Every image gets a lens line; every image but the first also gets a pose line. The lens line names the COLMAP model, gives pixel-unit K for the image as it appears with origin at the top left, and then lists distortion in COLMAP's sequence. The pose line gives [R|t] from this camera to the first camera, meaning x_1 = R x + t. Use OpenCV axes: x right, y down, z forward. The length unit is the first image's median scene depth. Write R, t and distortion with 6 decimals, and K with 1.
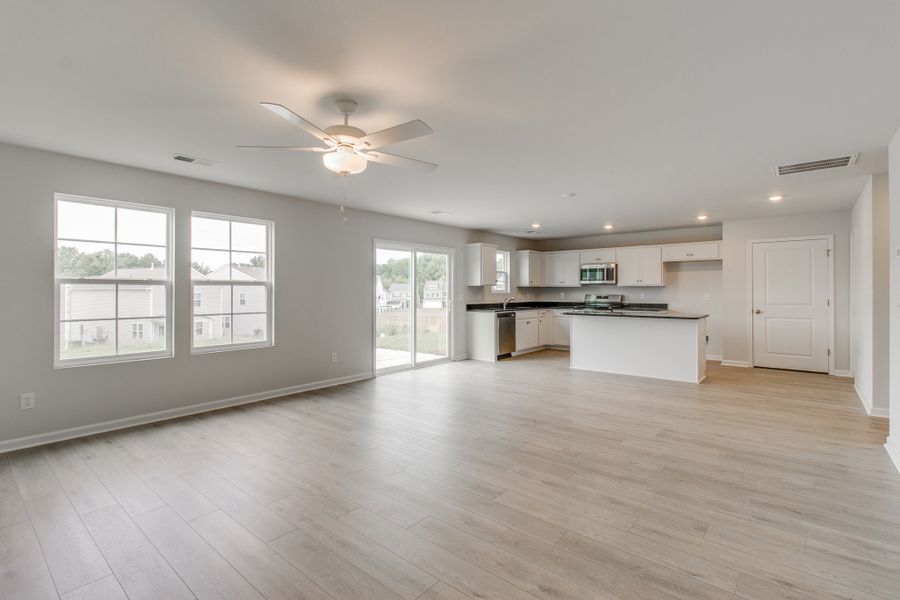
lens RADIAL K [[420.9, 0, 451.7], [0, 420.9, 294.5], [0, 0, 1]] dist [0.008307, -0.000674]
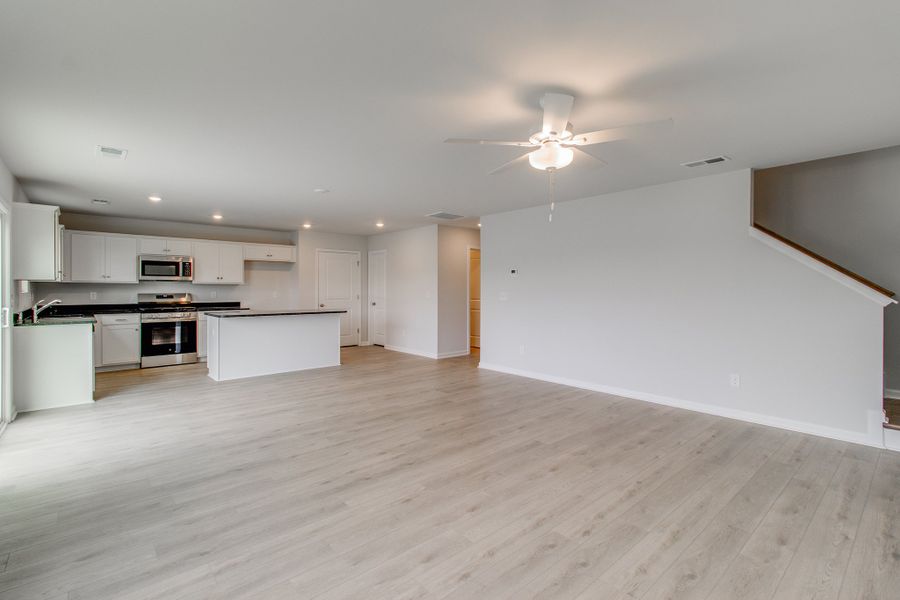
lens RADIAL K [[420.9, 0, 448.8], [0, 420.9, 313.2], [0, 0, 1]] dist [0.008307, -0.000674]
pose [[0.152388, -0.057584, 0.986642, -0.674748], [0.006176, 0.998337, 0.057313, -0.009774], [-0.988301, -0.002640, 0.152490, 0.589062]]
